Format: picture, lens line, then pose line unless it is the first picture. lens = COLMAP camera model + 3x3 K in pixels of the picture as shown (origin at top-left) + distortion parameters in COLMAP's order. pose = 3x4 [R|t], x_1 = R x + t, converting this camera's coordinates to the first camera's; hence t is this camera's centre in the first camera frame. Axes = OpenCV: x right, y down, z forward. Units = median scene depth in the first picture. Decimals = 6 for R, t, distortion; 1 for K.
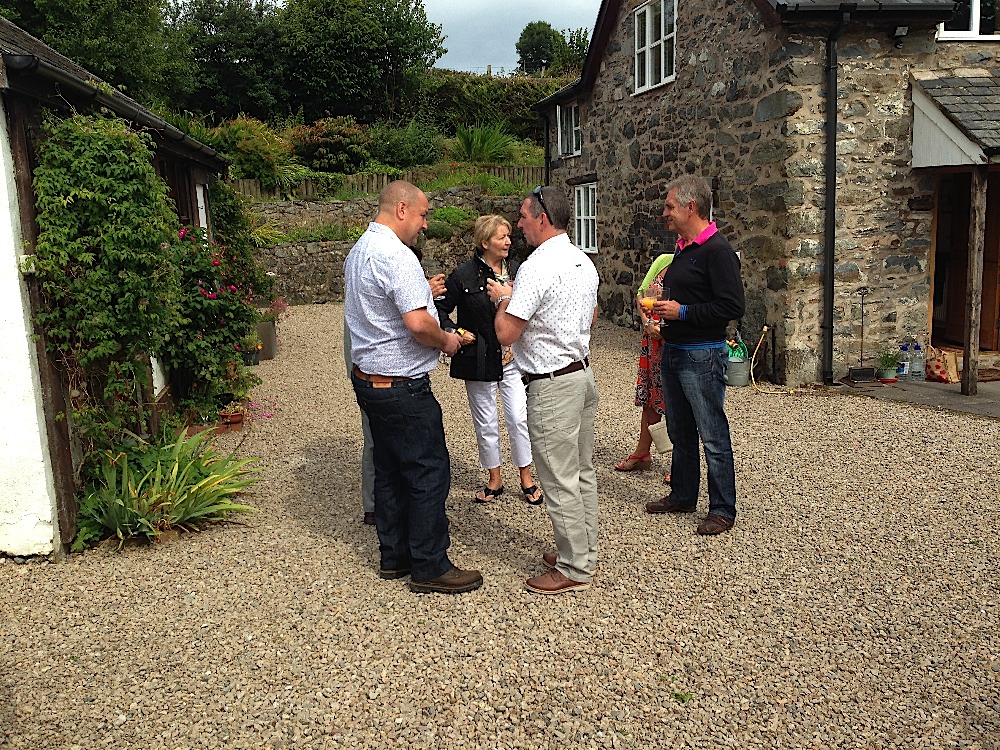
lens RADIAL K [[946.1, 0, 502.5], [0, 946.1, 373.8], [0, 0, 1]] dist [-0.025261, 0.000000]
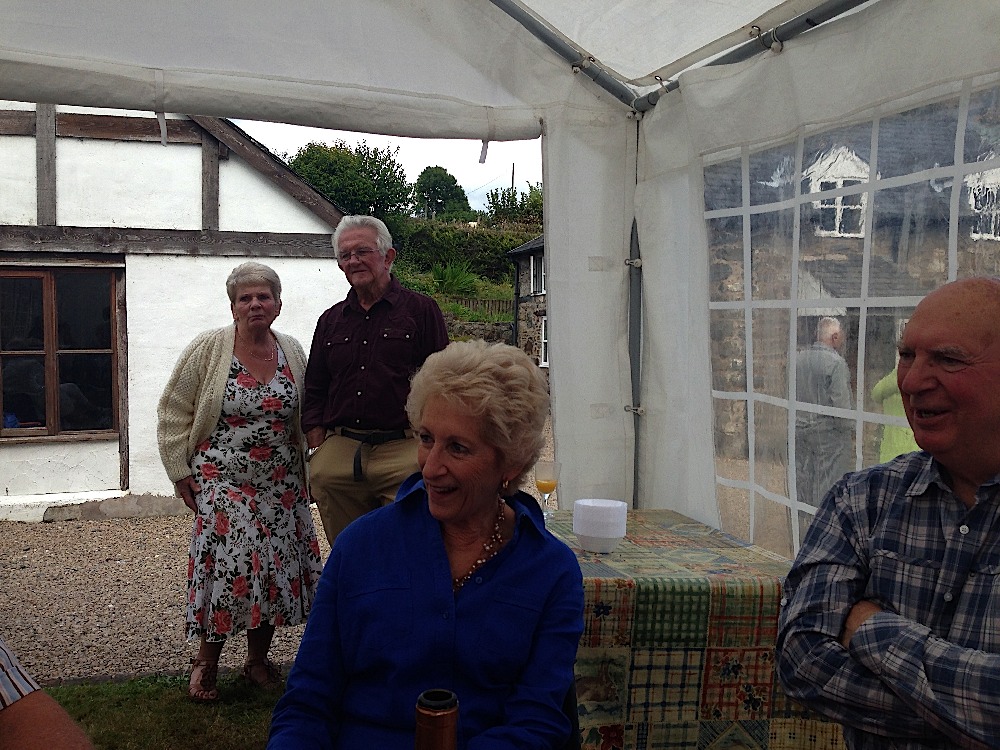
lens RADIAL K [[946.1, 0, 499.0], [0, 946.1, 374.0], [0, 0, 1]] dist [-0.025261, 0.000000]
pose [[0.988197, 0.027123, 0.150768, -0.174319], [-0.007410, 0.991512, -0.129803, 0.049861], [-0.153009, 0.127153, 0.980010, -0.261169]]
